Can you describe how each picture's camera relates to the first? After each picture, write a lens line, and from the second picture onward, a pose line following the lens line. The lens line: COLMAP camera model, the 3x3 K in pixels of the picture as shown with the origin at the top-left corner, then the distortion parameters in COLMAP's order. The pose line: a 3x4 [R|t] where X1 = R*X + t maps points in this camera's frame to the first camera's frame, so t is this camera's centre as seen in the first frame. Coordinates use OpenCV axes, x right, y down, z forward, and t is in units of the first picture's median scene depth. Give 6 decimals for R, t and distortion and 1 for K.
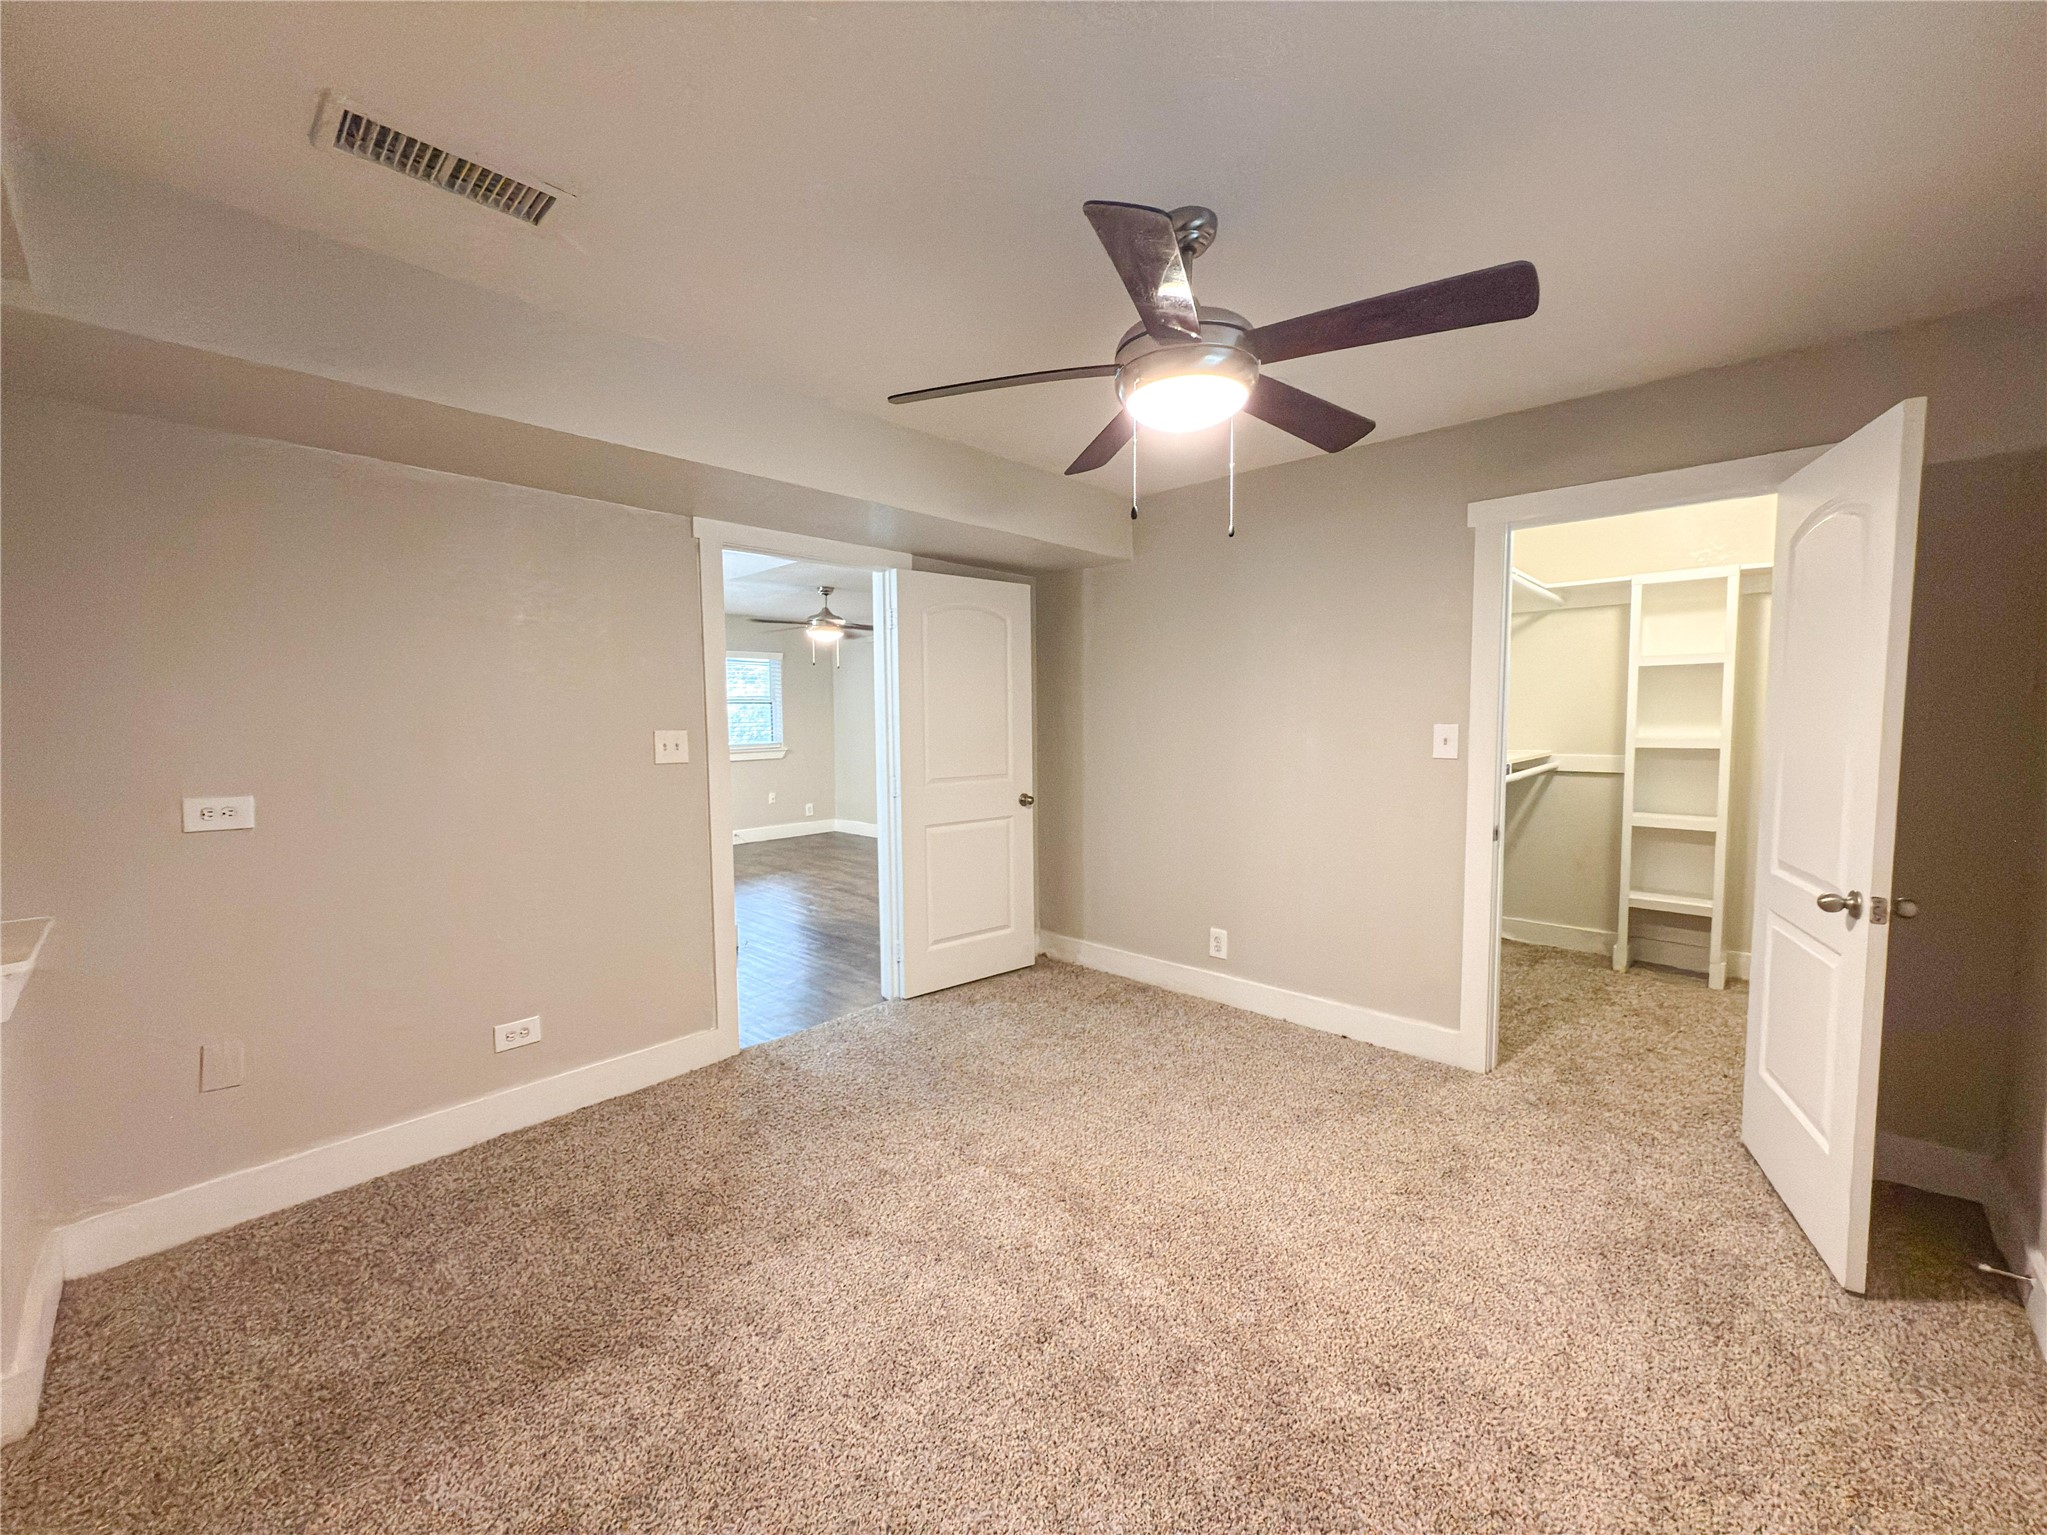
lens RADIAL K [[815.7, 0, 1023.5], [0, 815.7, 767.5], [0, 0, 1]] dist [-0.000088, 0.000183]
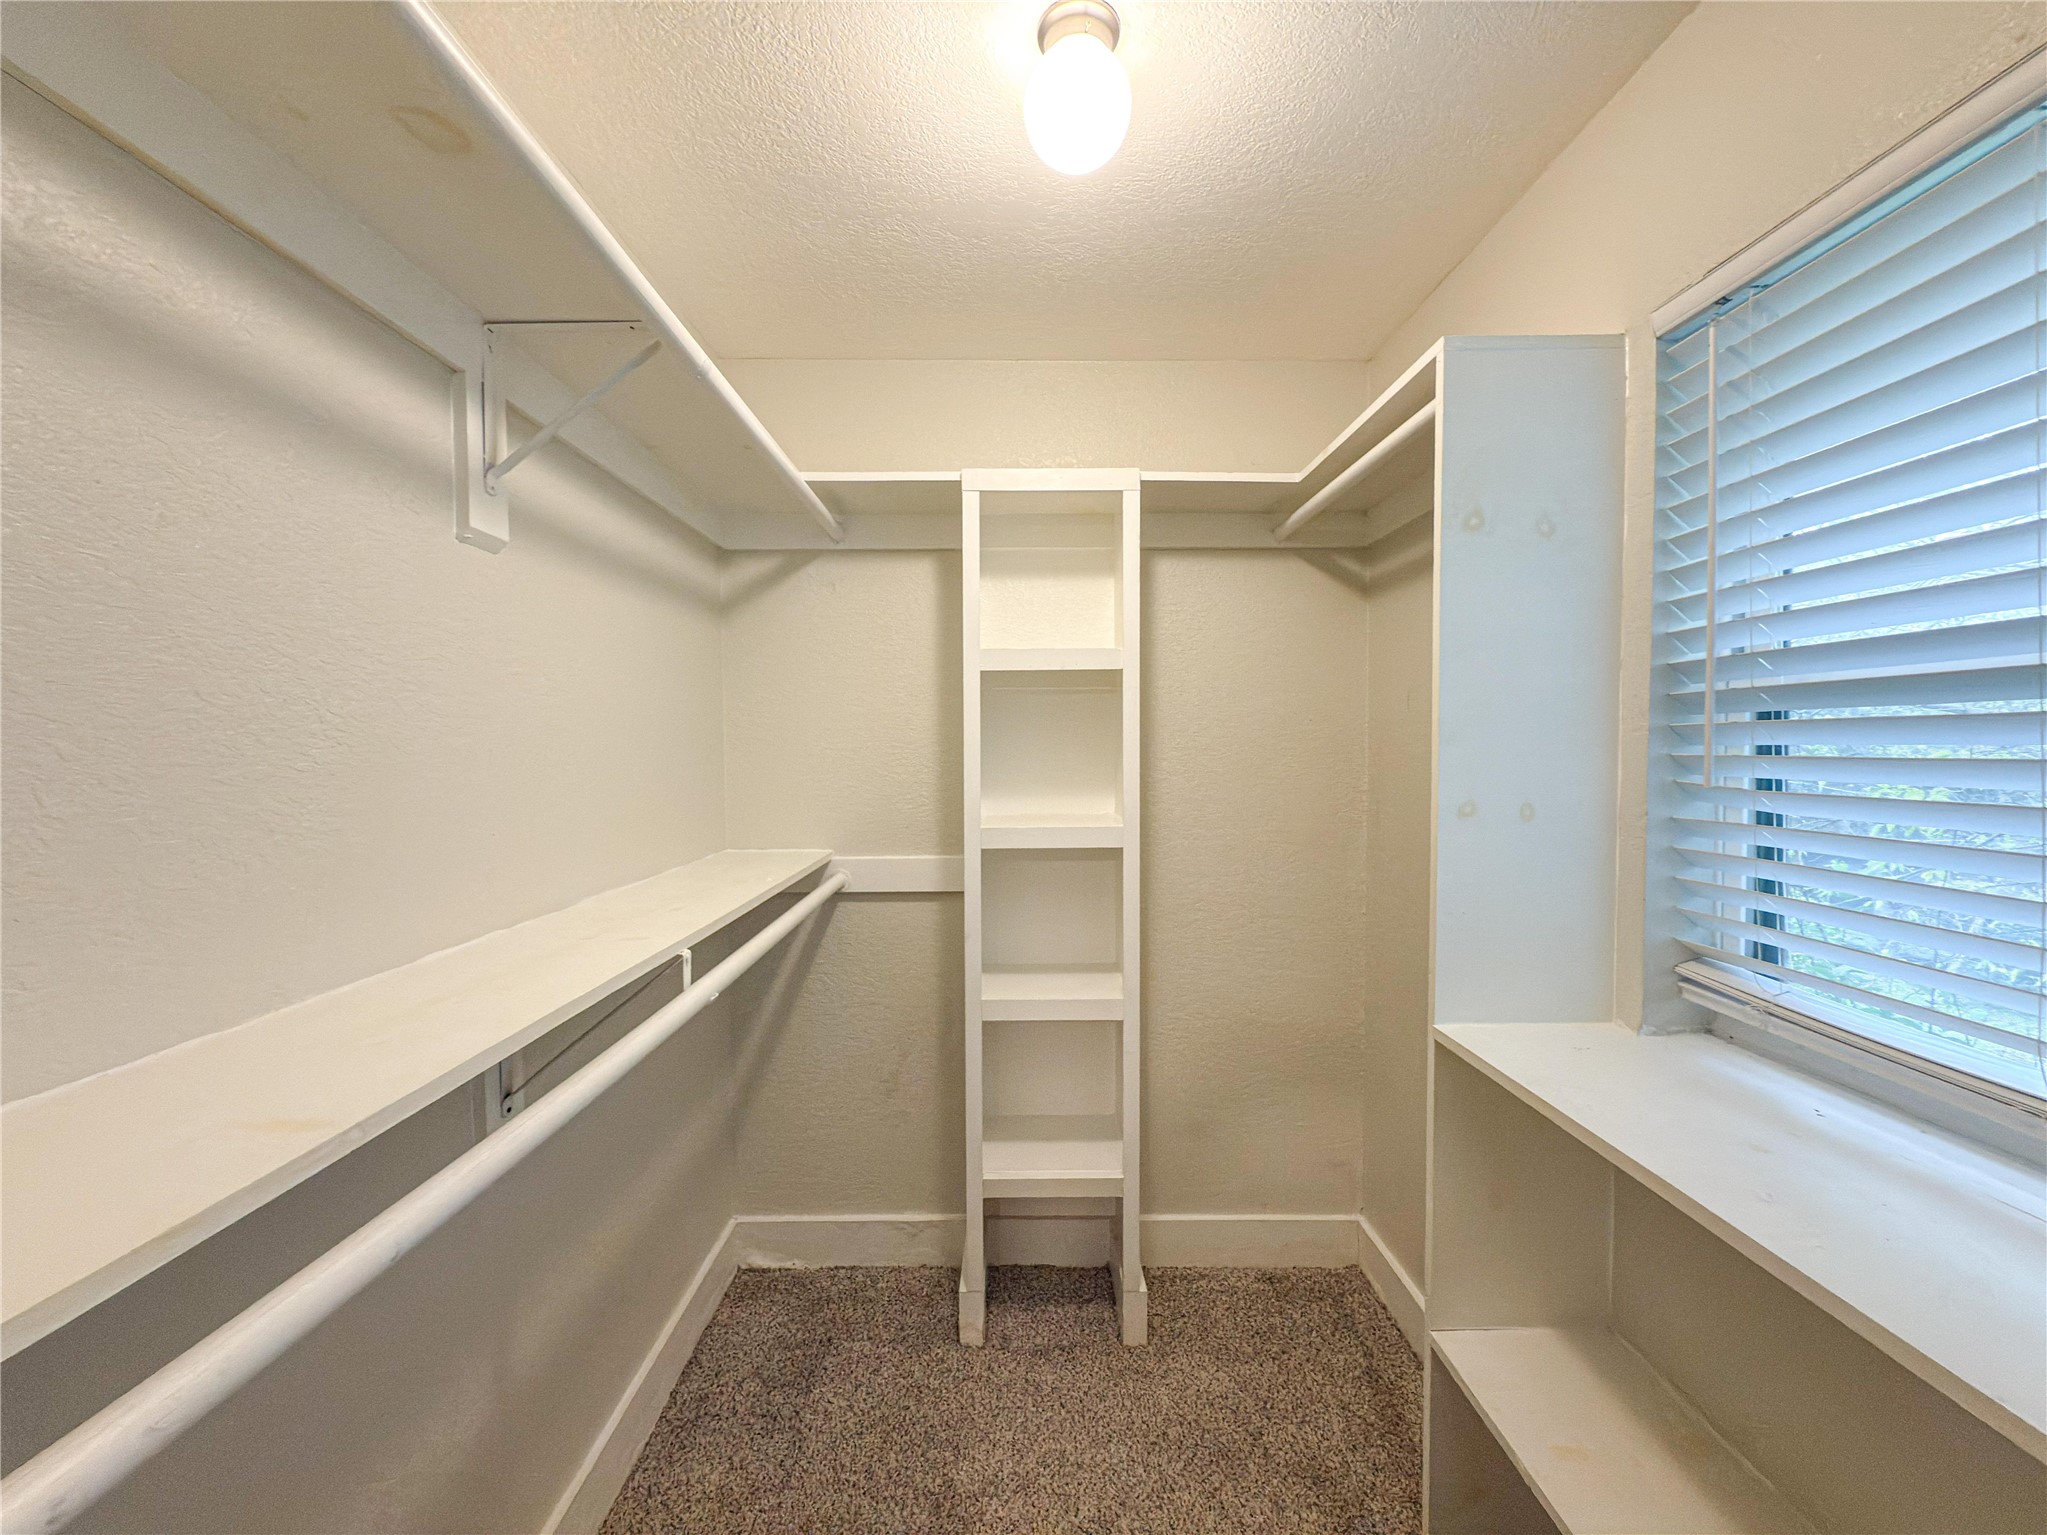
lens RADIAL K [[815.7, 0, 1023.5], [0, 815.7, 767.5], [0, 0, 1]] dist [-0.000088, 0.000183]
pose [[0.737451, -0.015229, 0.675229, 0.449854], [0.042076, 0.998840, -0.023426, -0.056791], [-0.674089, 0.045686, 0.737236, 0.632202]]
